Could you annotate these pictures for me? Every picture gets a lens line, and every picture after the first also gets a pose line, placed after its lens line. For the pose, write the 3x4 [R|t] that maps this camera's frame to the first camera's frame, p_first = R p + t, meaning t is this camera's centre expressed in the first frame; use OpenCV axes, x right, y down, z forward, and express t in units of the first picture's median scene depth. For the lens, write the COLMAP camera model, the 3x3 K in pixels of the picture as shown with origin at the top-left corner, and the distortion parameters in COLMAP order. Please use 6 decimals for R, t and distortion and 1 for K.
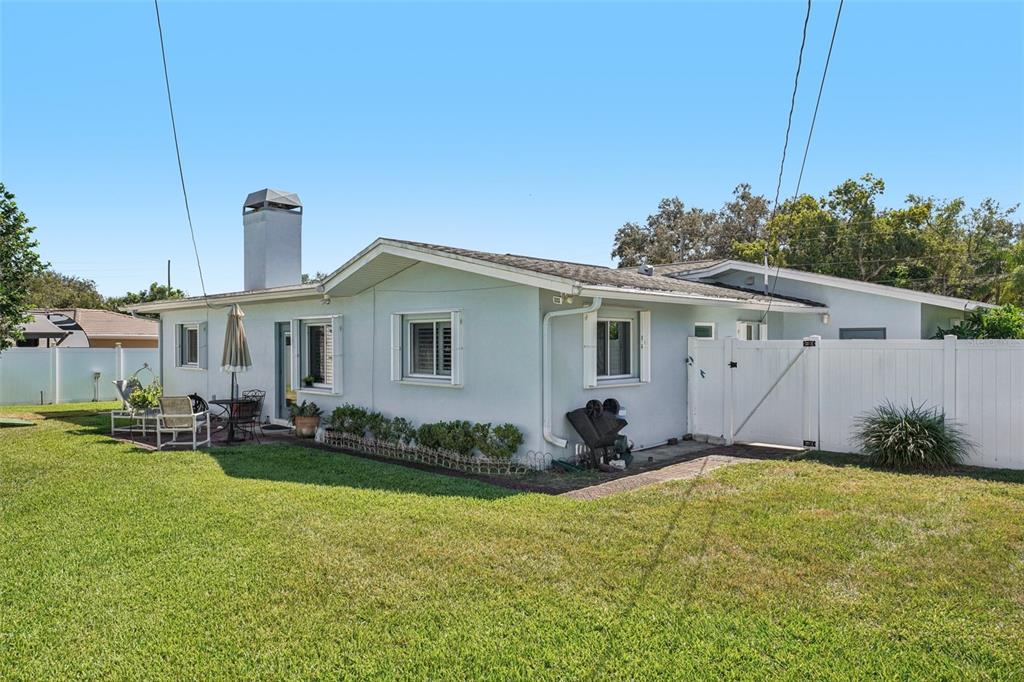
lens RADIAL K [[663.4, 0, 512.0], [0, 663.4, 341.0], [0, 0, 1]] dist [0.005220, 0.000930]
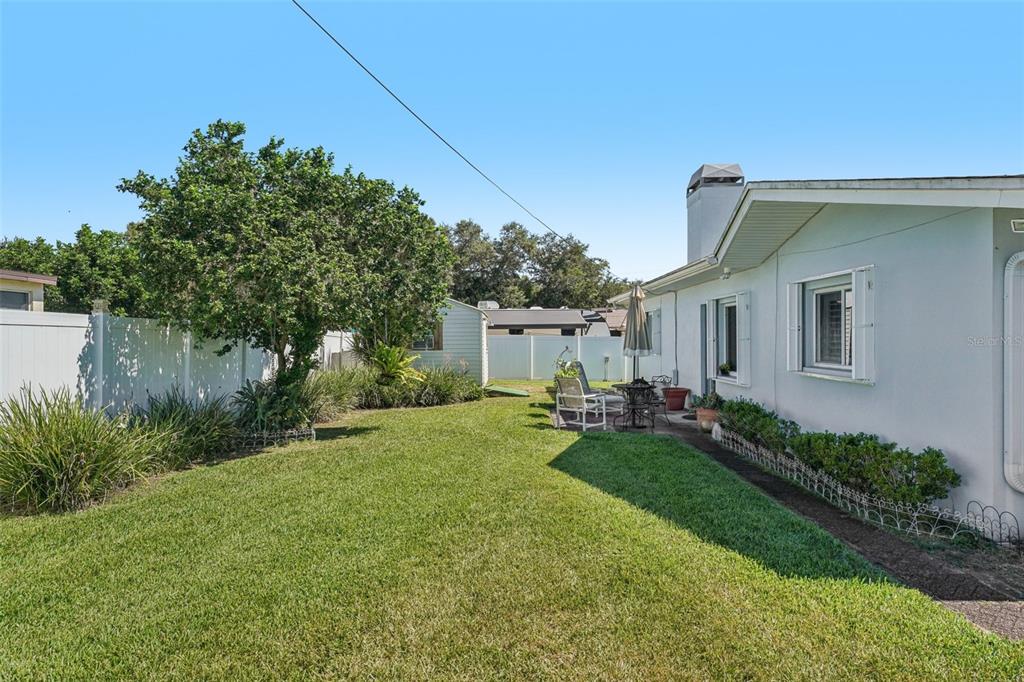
lens RADIAL K [[600.5, 0, 512.0], [0, 600.5, 341.0], [0, 0, 1]] dist [0.004348, -0.000220]
pose [[0.655688, 0.001928, -0.755030, 0.117255], [0.005112, 0.999962, 0.006992, 0.017160], [0.755015, -0.008444, 0.655654, 0.272802]]
